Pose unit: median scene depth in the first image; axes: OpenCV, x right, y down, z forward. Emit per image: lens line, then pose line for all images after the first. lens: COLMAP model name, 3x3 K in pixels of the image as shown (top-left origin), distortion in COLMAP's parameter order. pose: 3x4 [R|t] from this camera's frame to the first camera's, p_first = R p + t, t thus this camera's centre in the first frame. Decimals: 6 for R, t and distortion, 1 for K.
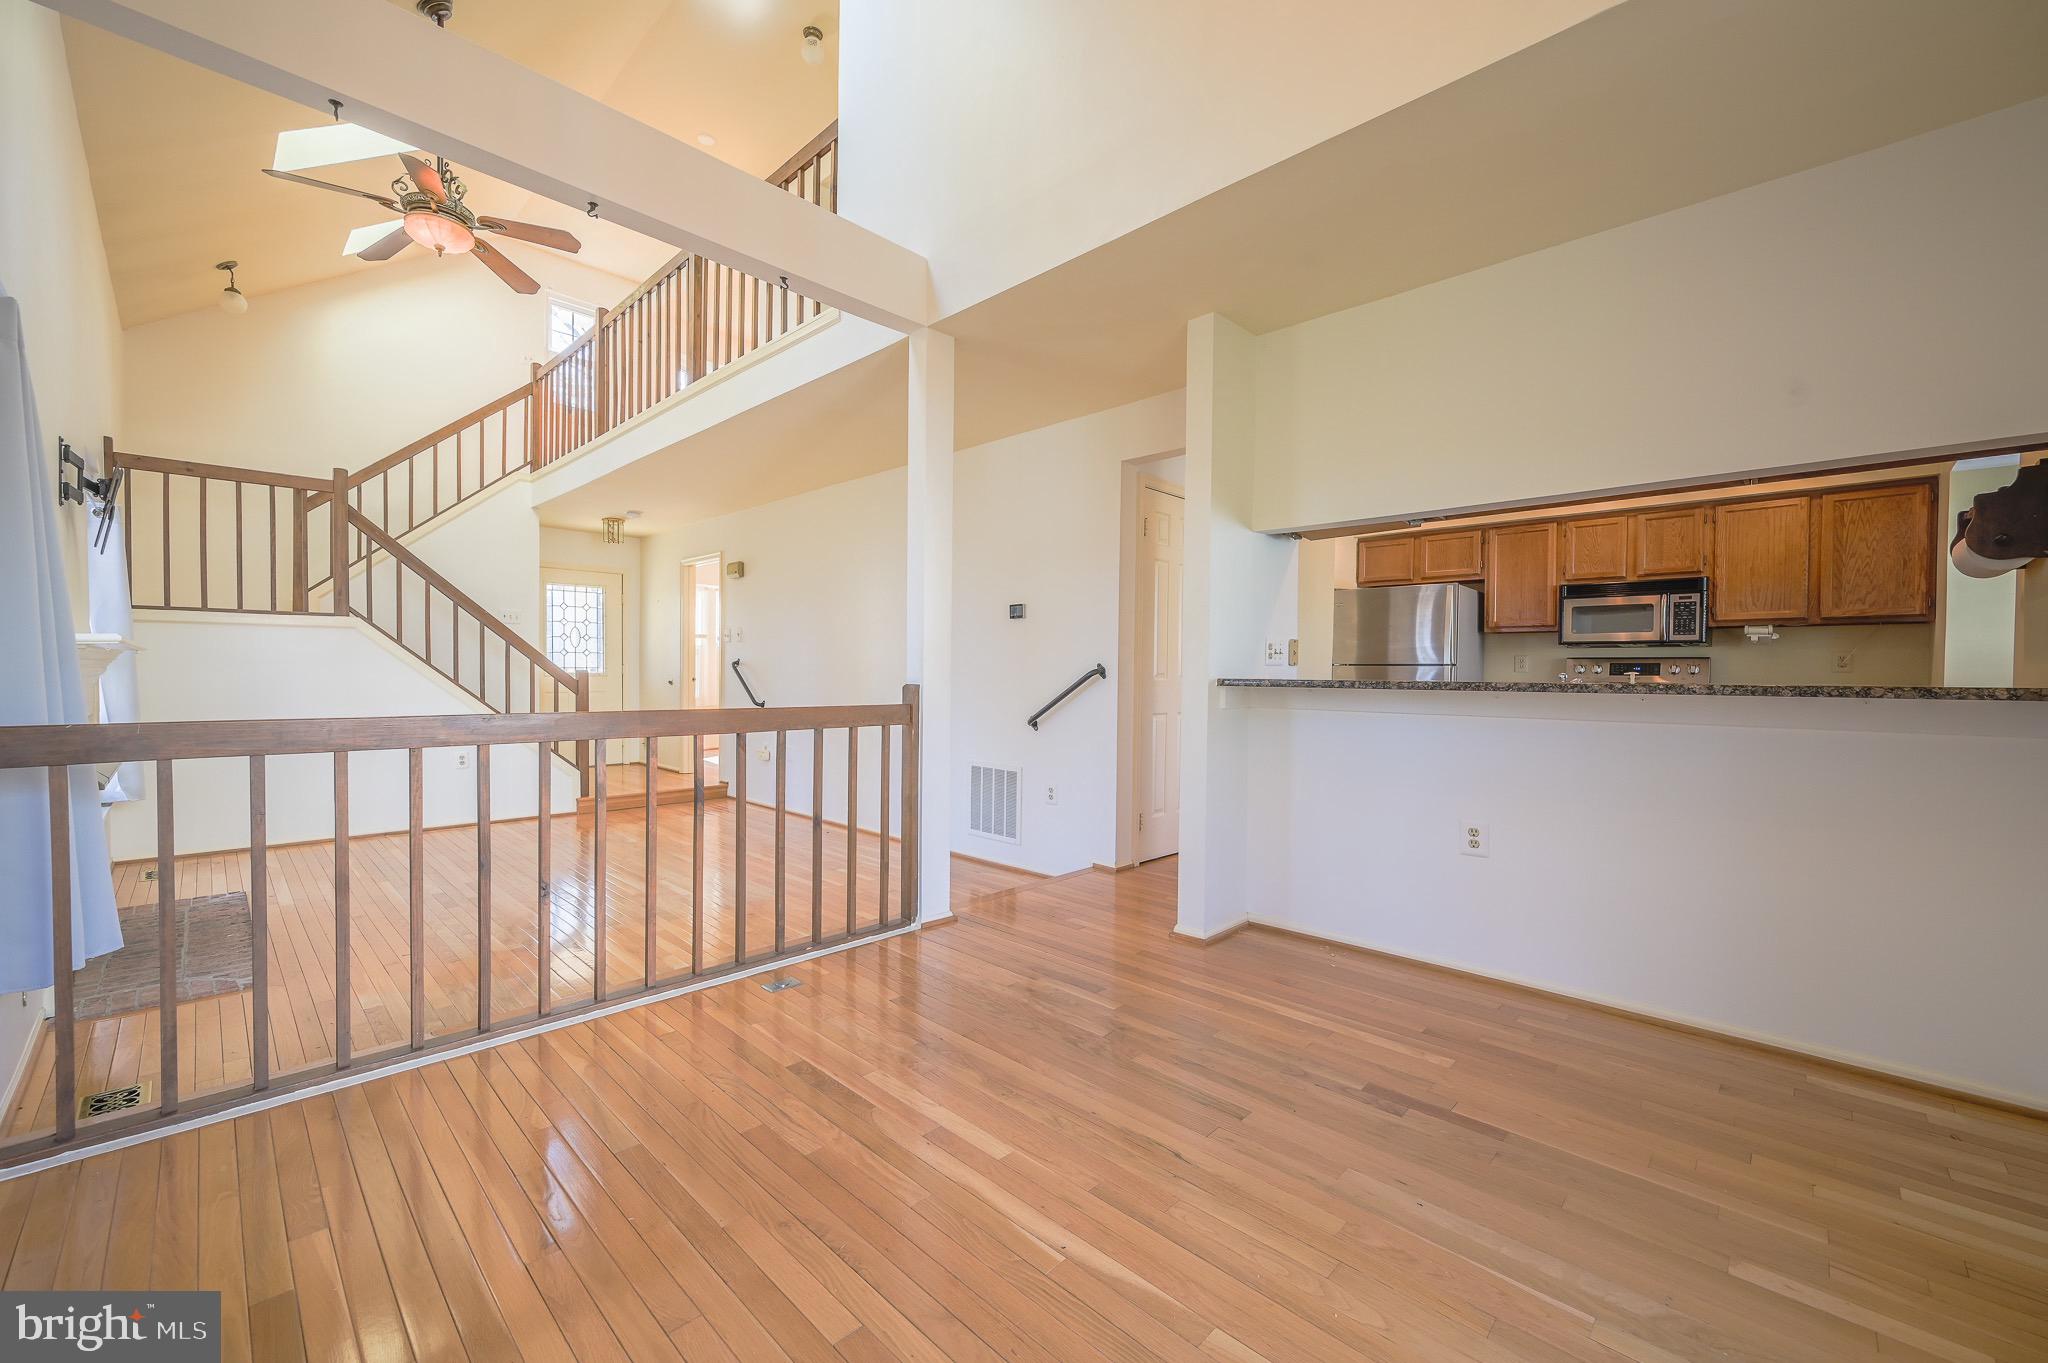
lens RADIAL K [[818.6, 0, 1018.8], [0, 818.6, 680.6], [0, 0, 1]] dist [0.000046, -0.000003]
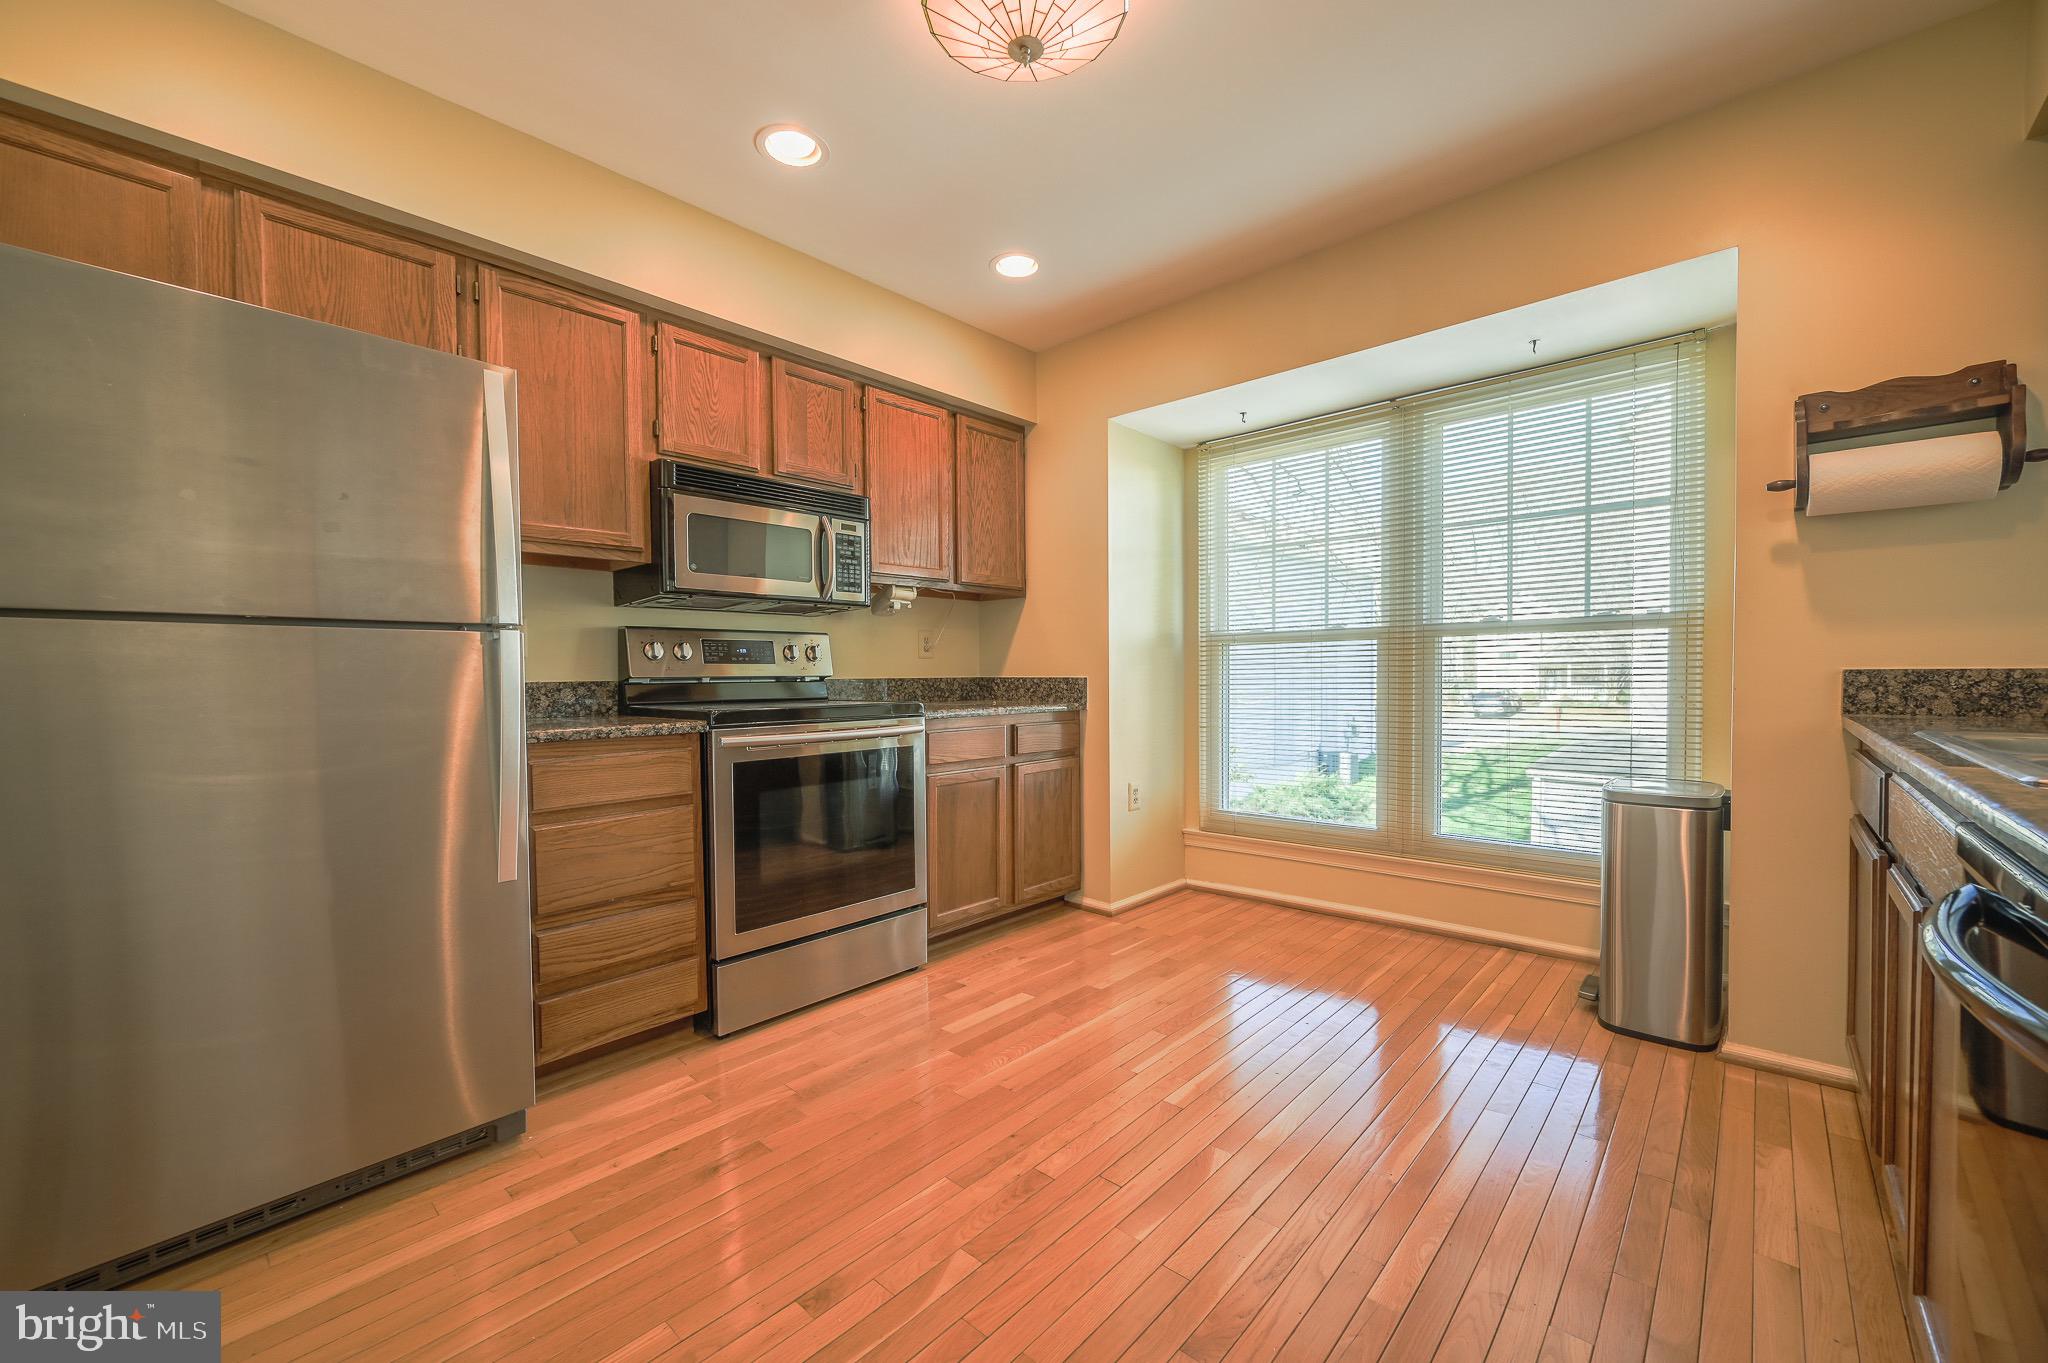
lens RADIAL K [[818.6, 0, 1013.9], [0, 818.6, 687.1], [0, 0, 1]] dist [0.000046, -0.000003]
pose [[-0.040209, -0.023522, 0.998914, 0.226932], [0.021652, 0.999468, 0.024407, 0.000063], [-0.998957, 0.022610, -0.039678, 0.912252]]
